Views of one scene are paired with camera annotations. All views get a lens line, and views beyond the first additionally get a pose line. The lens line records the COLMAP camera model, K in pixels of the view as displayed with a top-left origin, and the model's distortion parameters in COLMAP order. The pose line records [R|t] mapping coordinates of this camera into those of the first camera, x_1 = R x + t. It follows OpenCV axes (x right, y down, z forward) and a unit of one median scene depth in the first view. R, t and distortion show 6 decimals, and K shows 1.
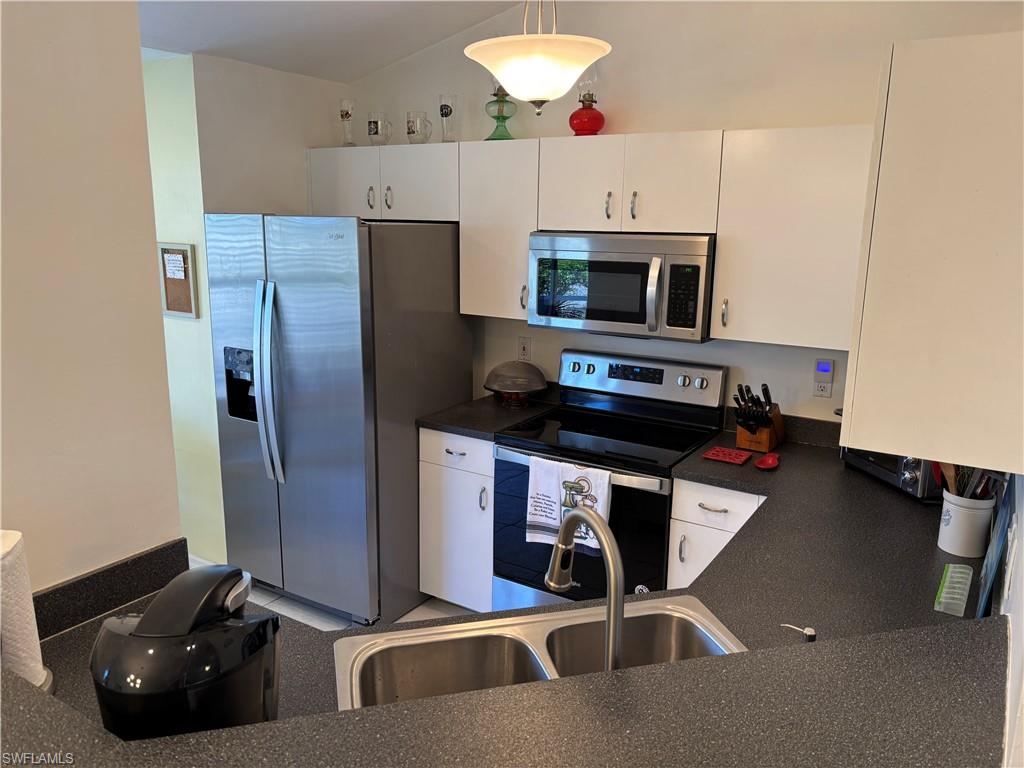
lens RADIAL K [[771.9, 0, 507.8], [0, 771.9, 379.7], [0, 0, 1]] dist [0.109573, -0.314069]
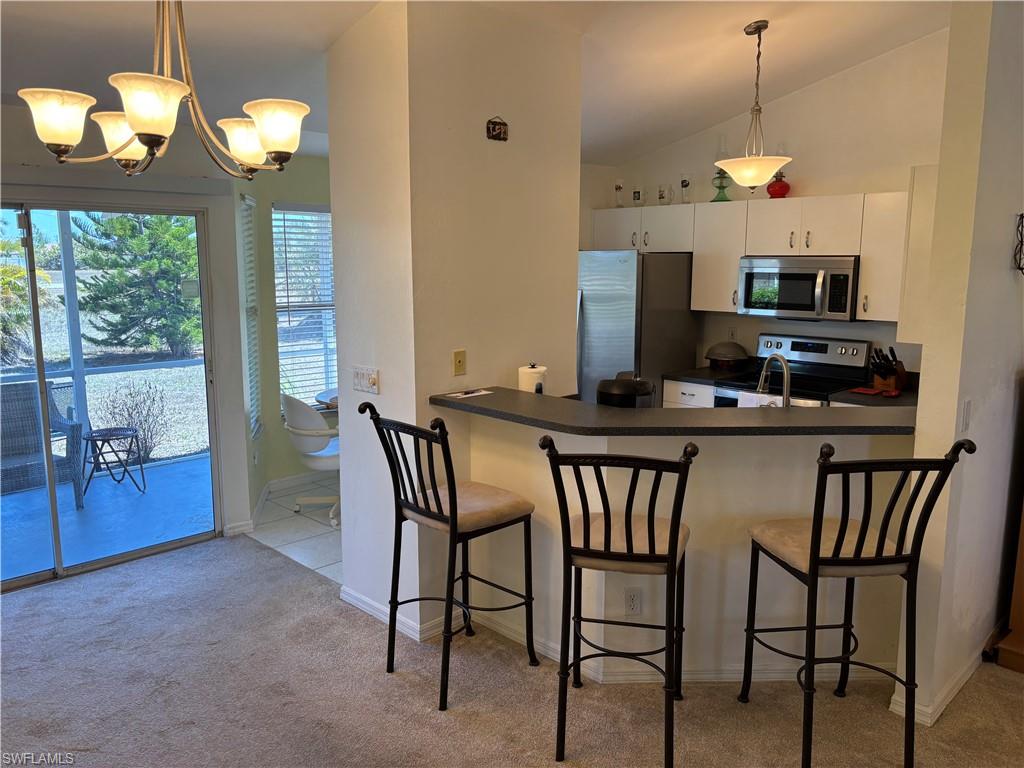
lens RADIAL K [[771.9, 0, 507.8], [0, 771.9, 379.7], [0, 0, 1]] dist [0.109573, -0.314069]
pose [[0.973427, 0.021042, -0.228030, -0.069984], [-0.033122, 0.998236, -0.049279, 0.166012], [0.226591, 0.055523, 0.972406, -0.696715]]
